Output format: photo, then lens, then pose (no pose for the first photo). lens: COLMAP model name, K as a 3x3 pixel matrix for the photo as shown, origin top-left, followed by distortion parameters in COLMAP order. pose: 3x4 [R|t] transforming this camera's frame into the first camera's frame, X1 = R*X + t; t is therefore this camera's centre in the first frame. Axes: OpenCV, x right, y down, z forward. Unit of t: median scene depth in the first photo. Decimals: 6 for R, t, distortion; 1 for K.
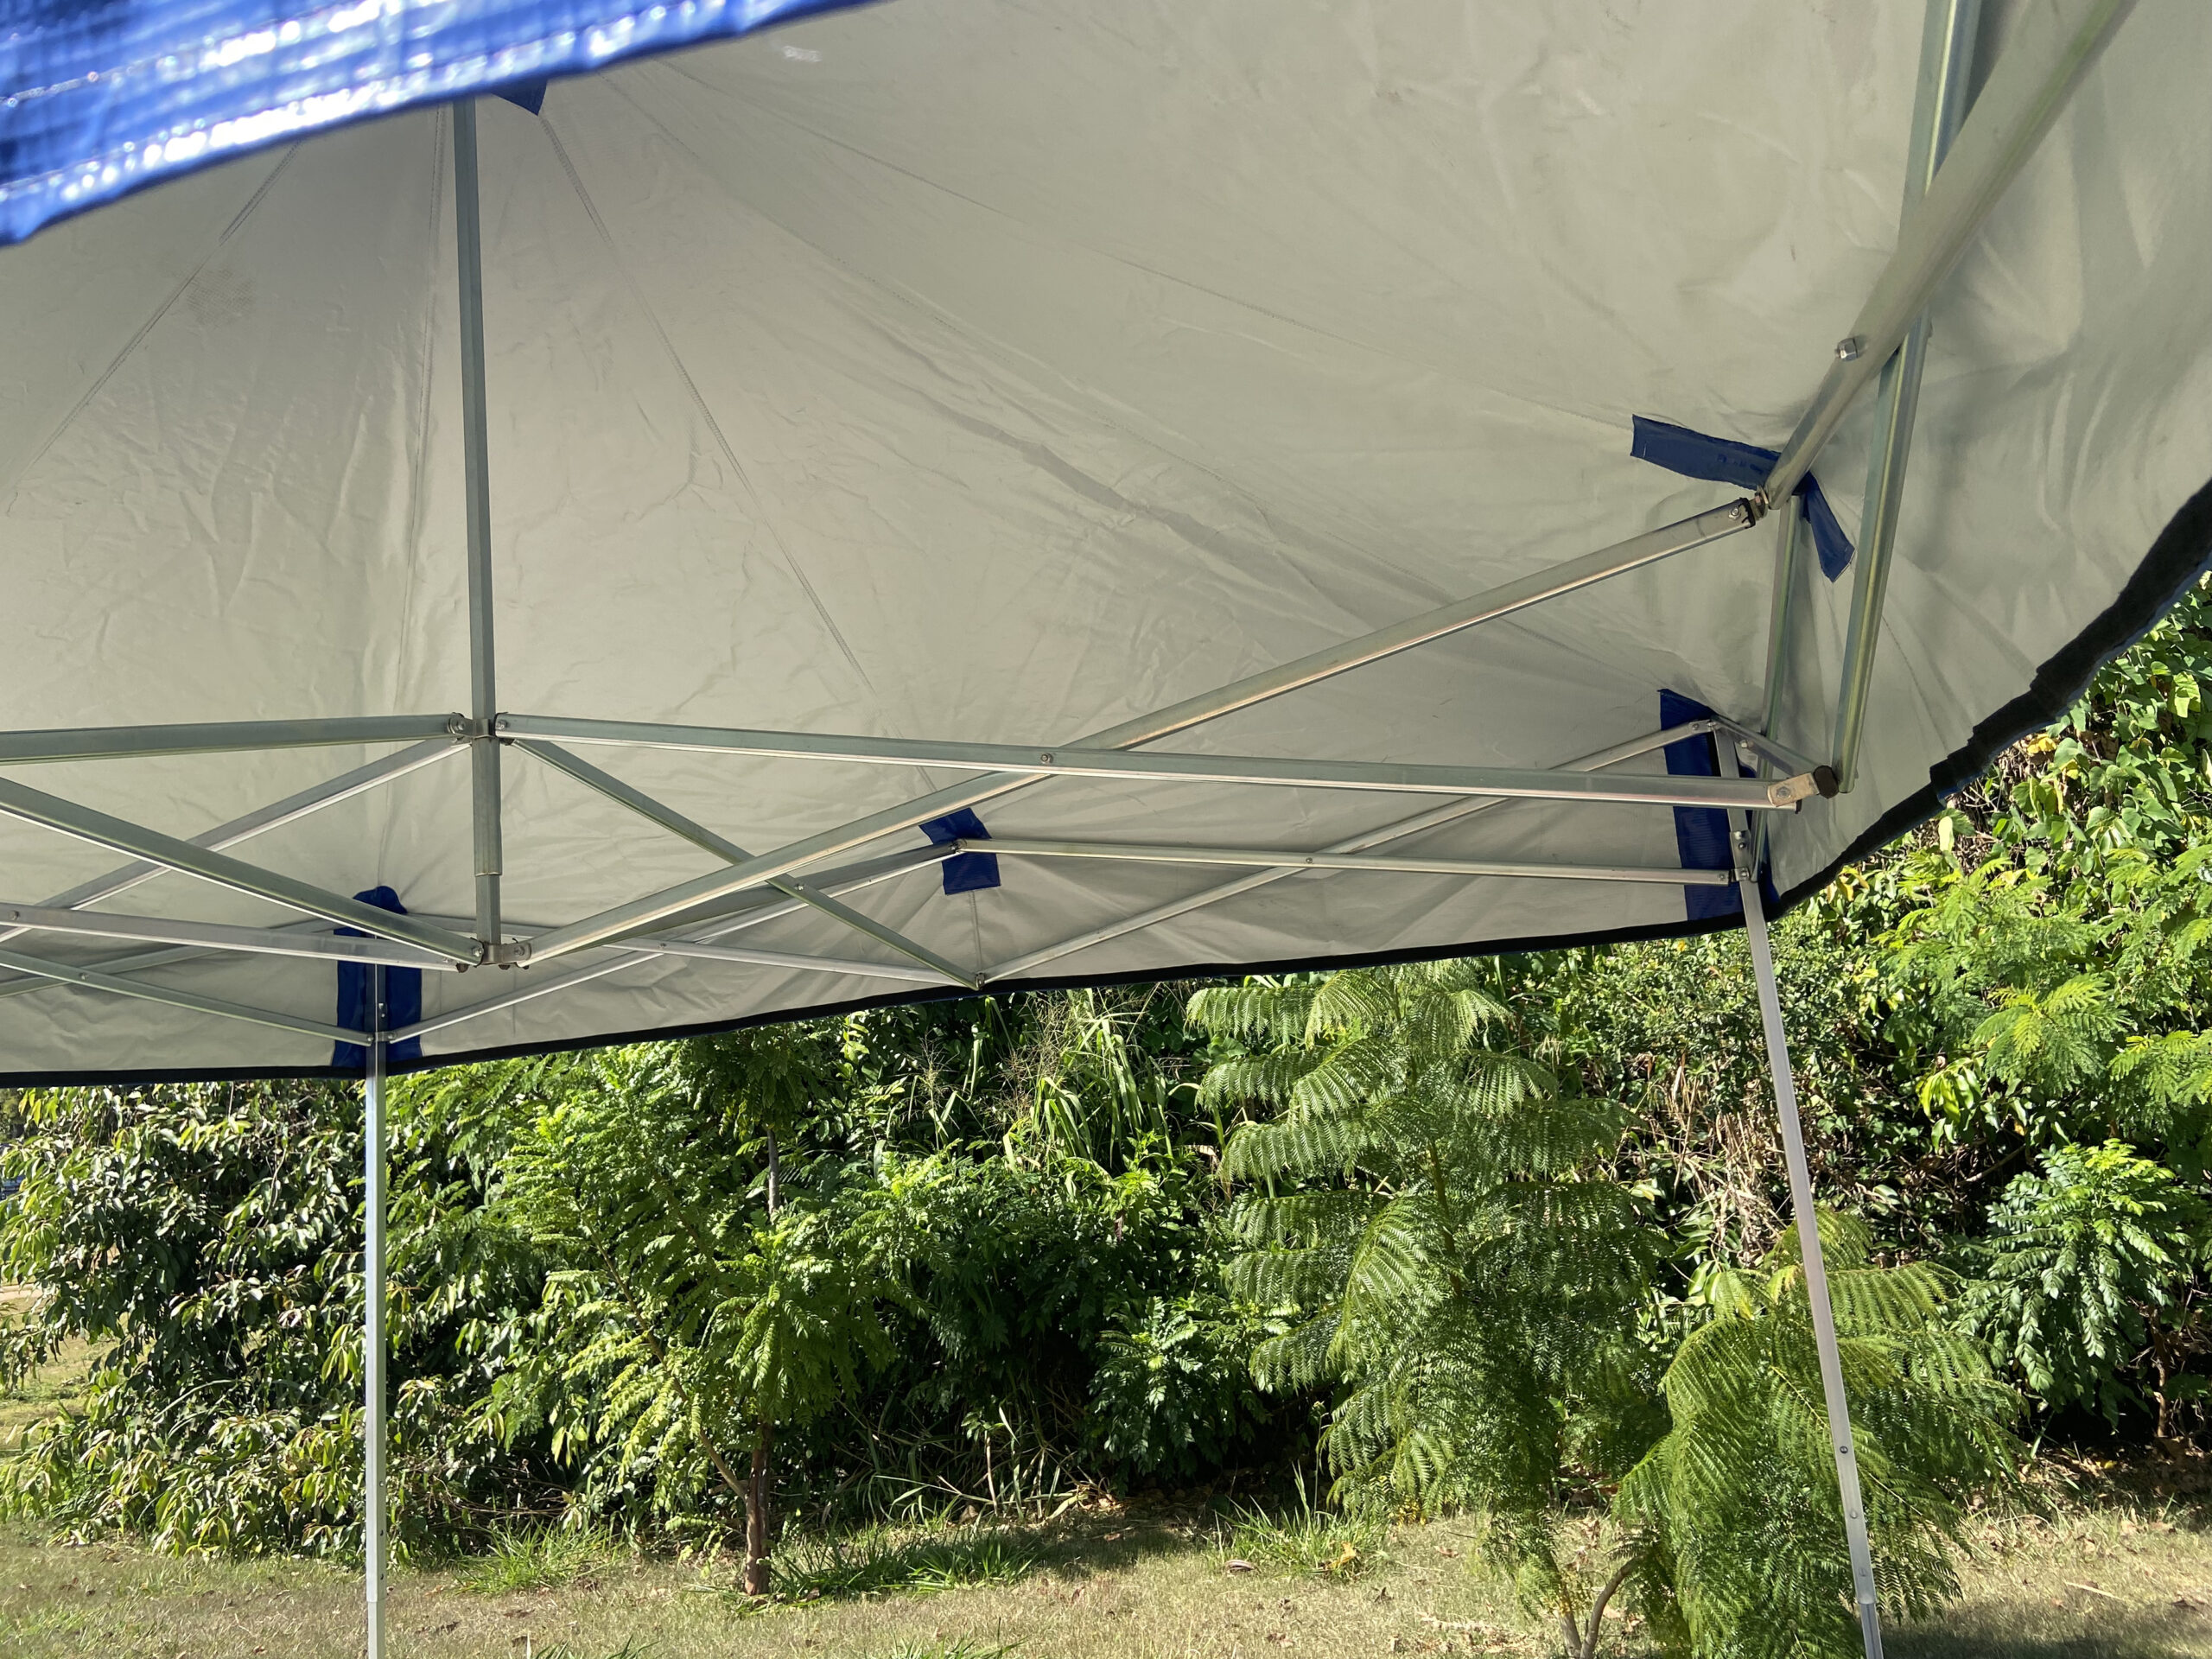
lens RADIAL K [[1586.4, 0, 1111.4], [0, 1586.4, 824.5], [0, 0, 1]] dist [0.136018, -0.173527]
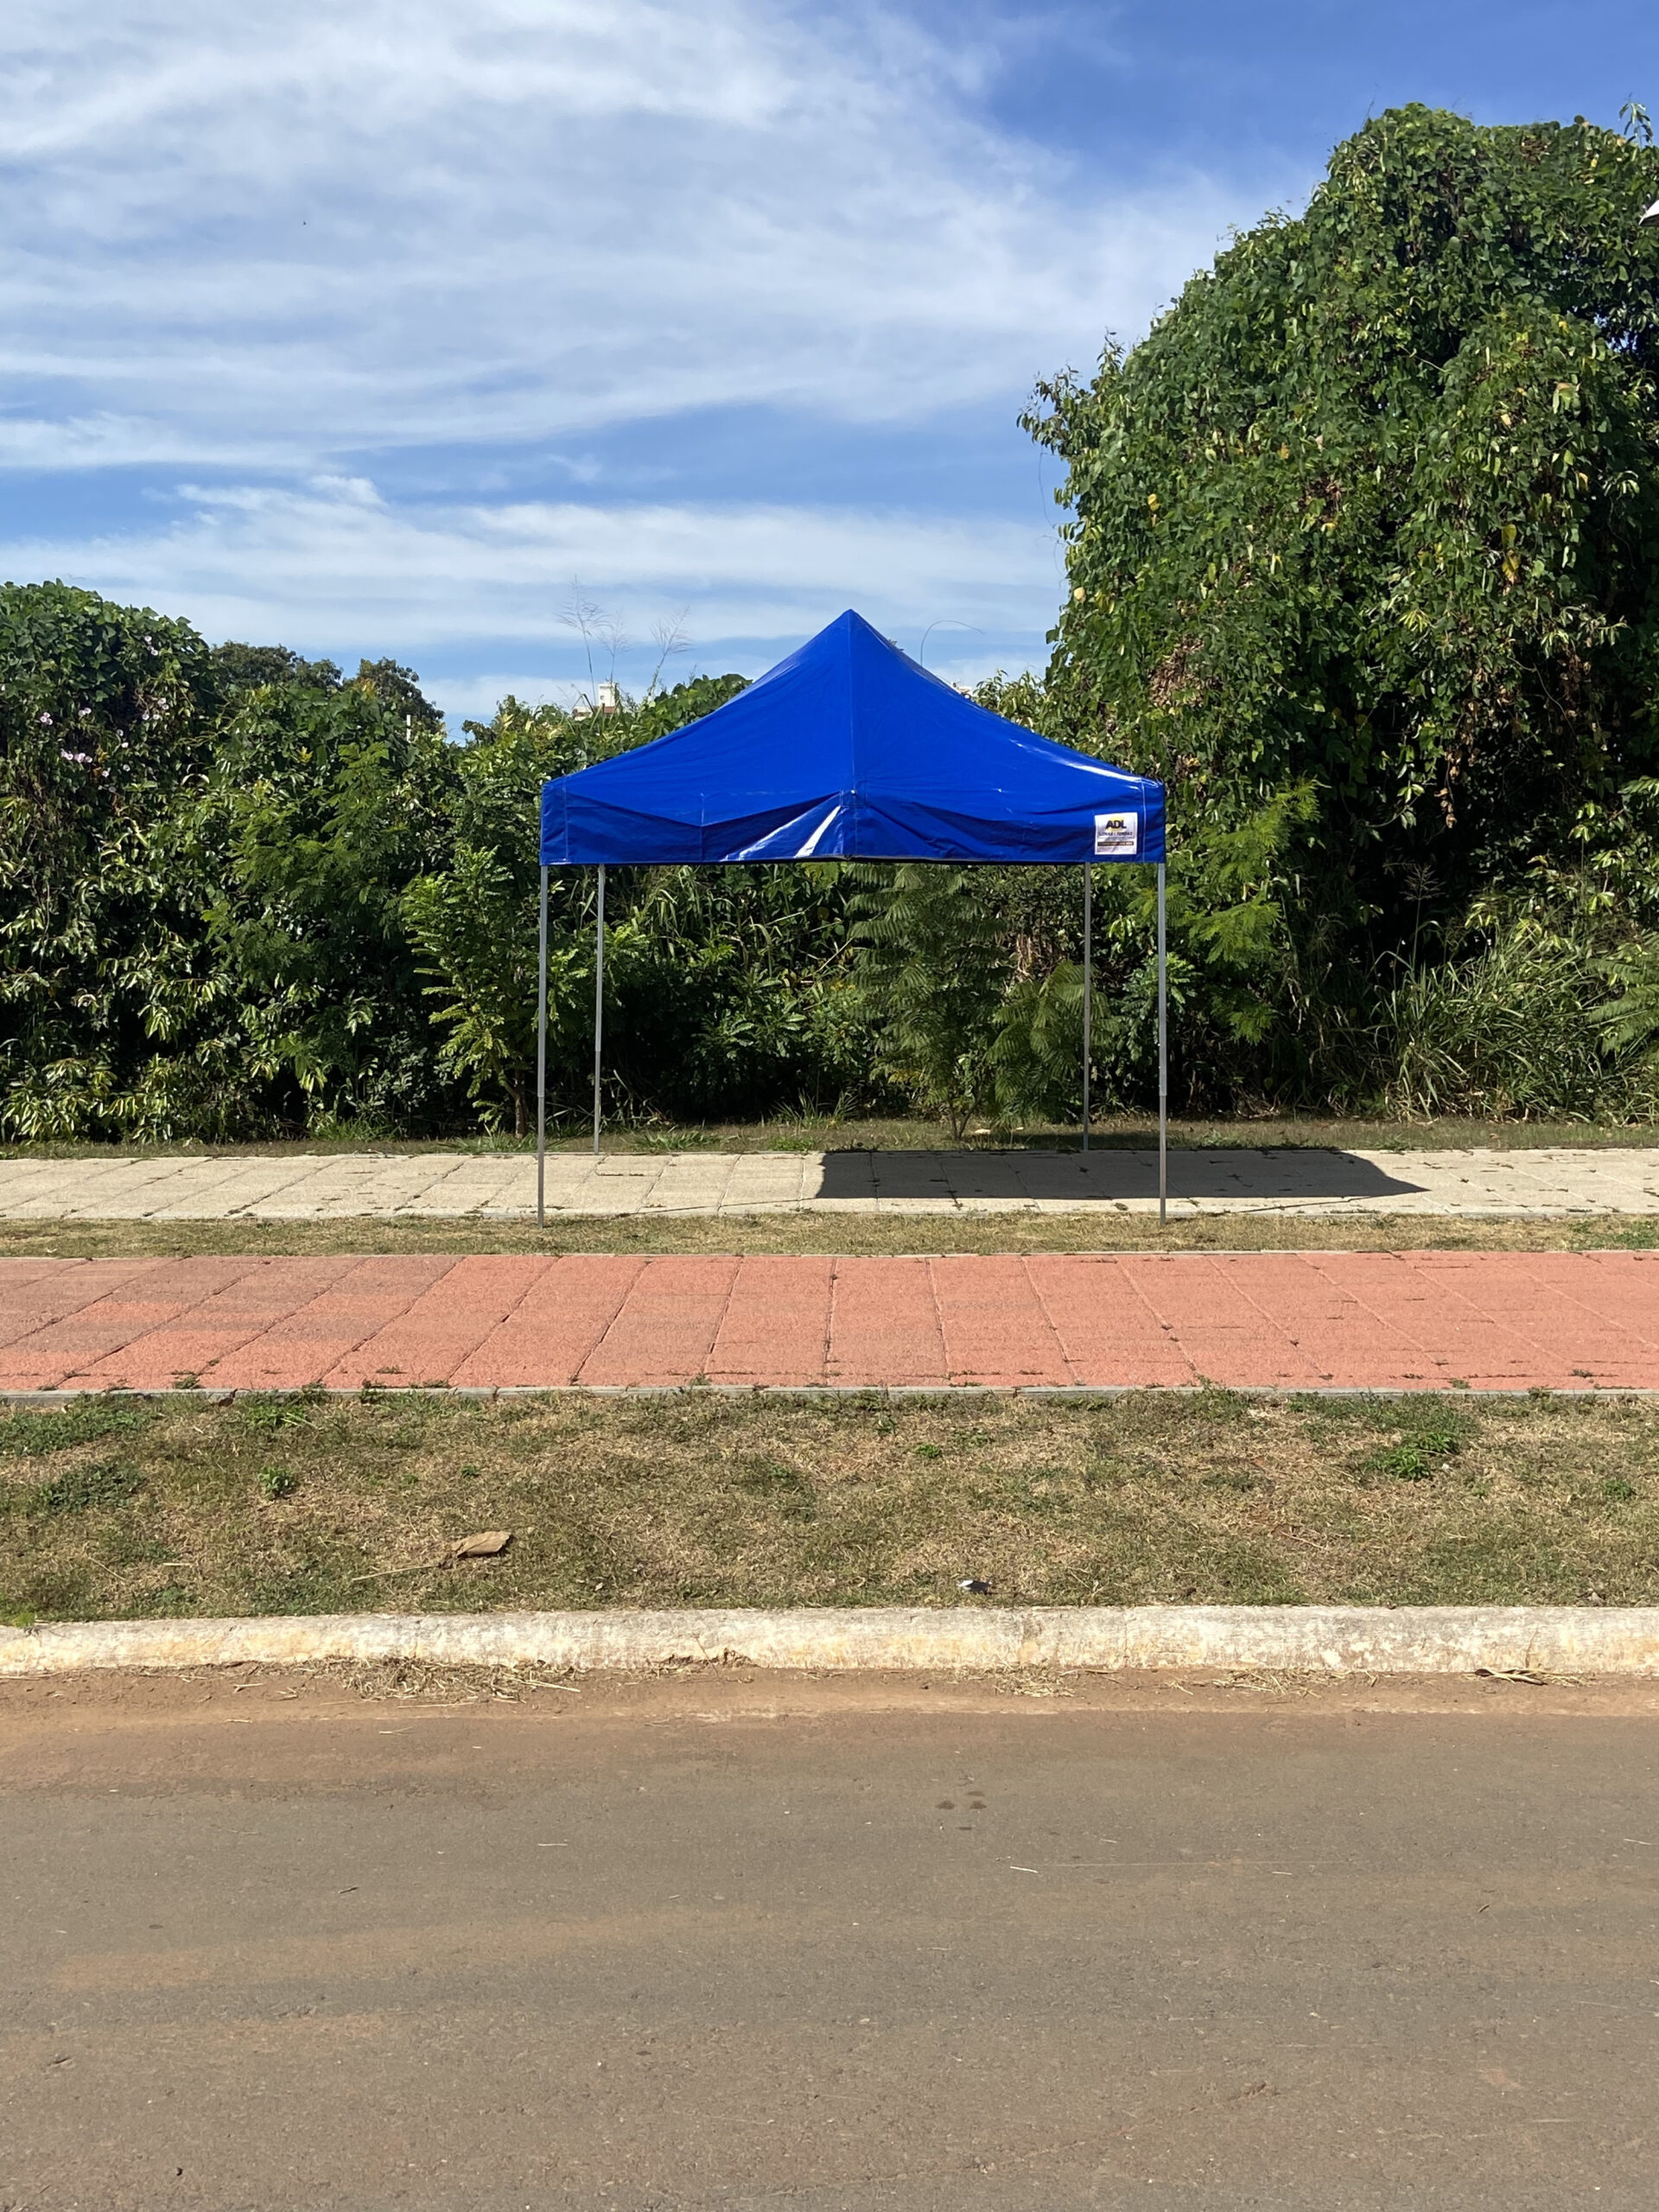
lens RADIAL K [[2305.1, 0, 840.7], [0, 2305.1, 1070.7], [0, 0, 1]] dist [0.123190, -0.159757]
pose [[0.945361, 0.056767, 0.321045, -0.772021], [-0.130042, 0.968656, 0.211650, -0.242147], [-0.298967, -0.241835, 0.923111, -1.677358]]
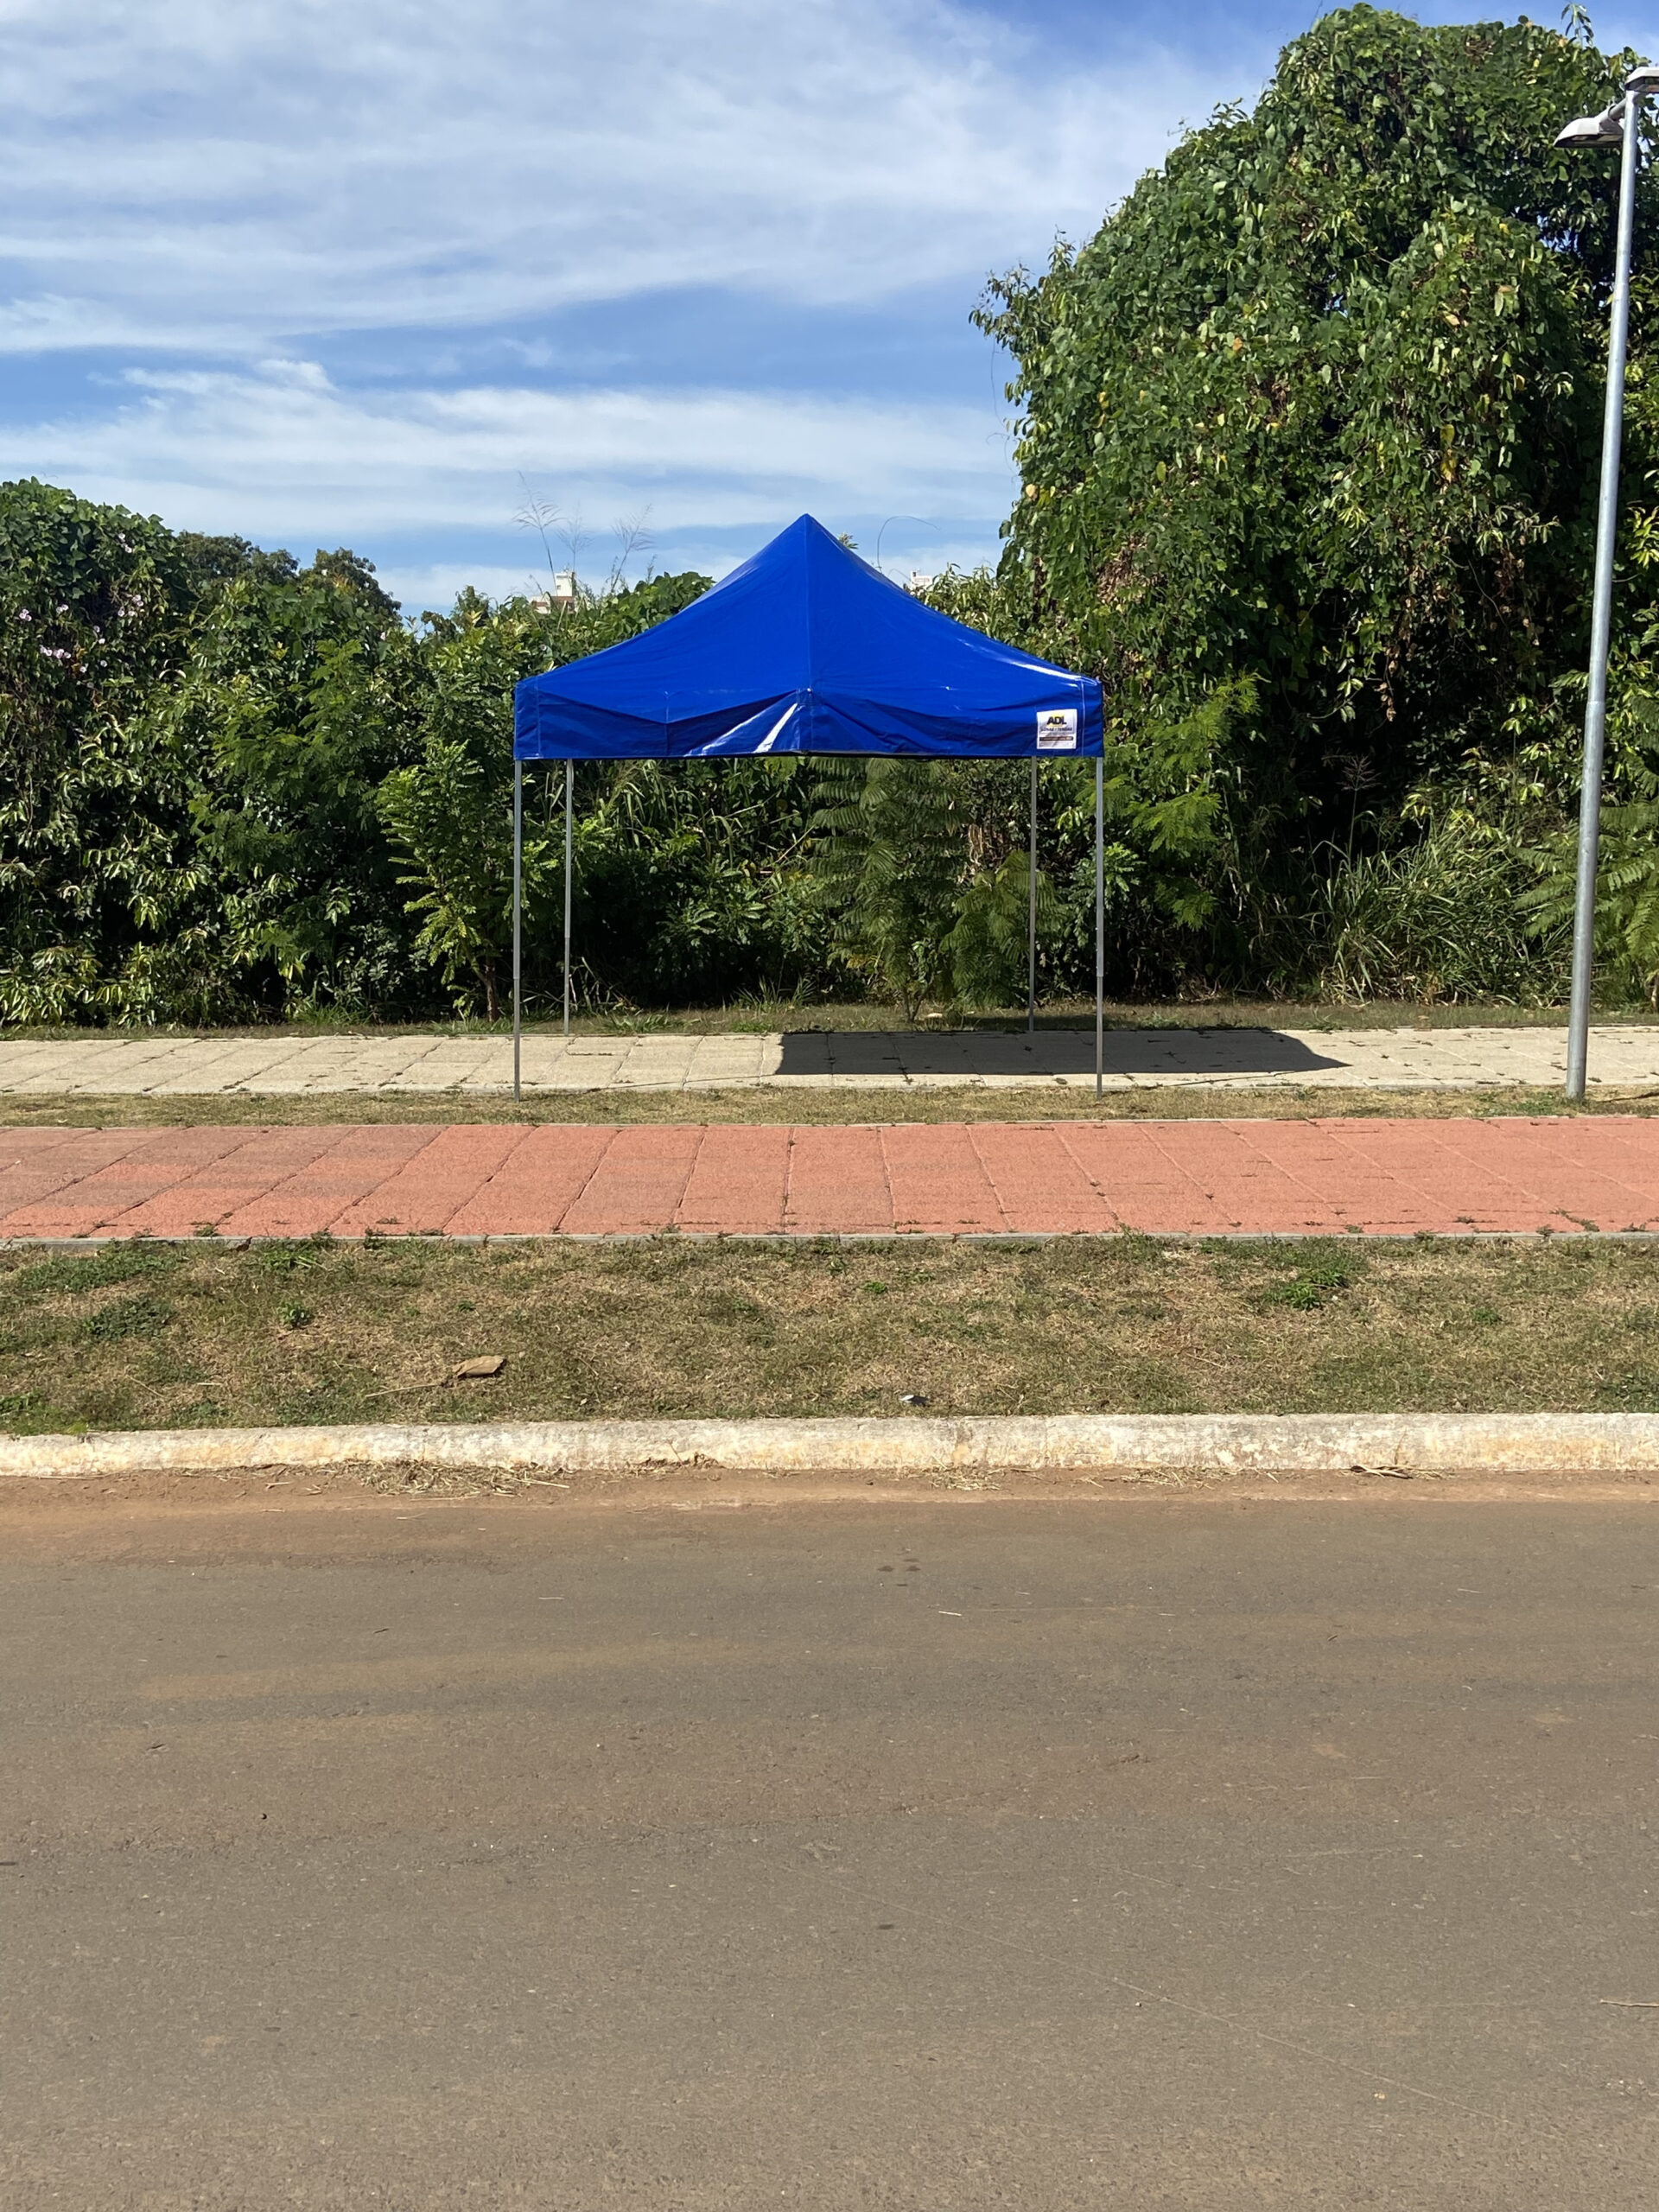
lens RADIAL K [[2340.5, 0, 813.0], [0, 2340.5, 1069.4], [0, 0, 1]] dist [0.118774, -0.163271]
pose [[0.943838, 0.040811, 0.327879, -0.823060], [-0.129381, 0.958749, 0.253104, -0.266448], [-0.304024, -0.281311, 0.910183, -1.838790]]
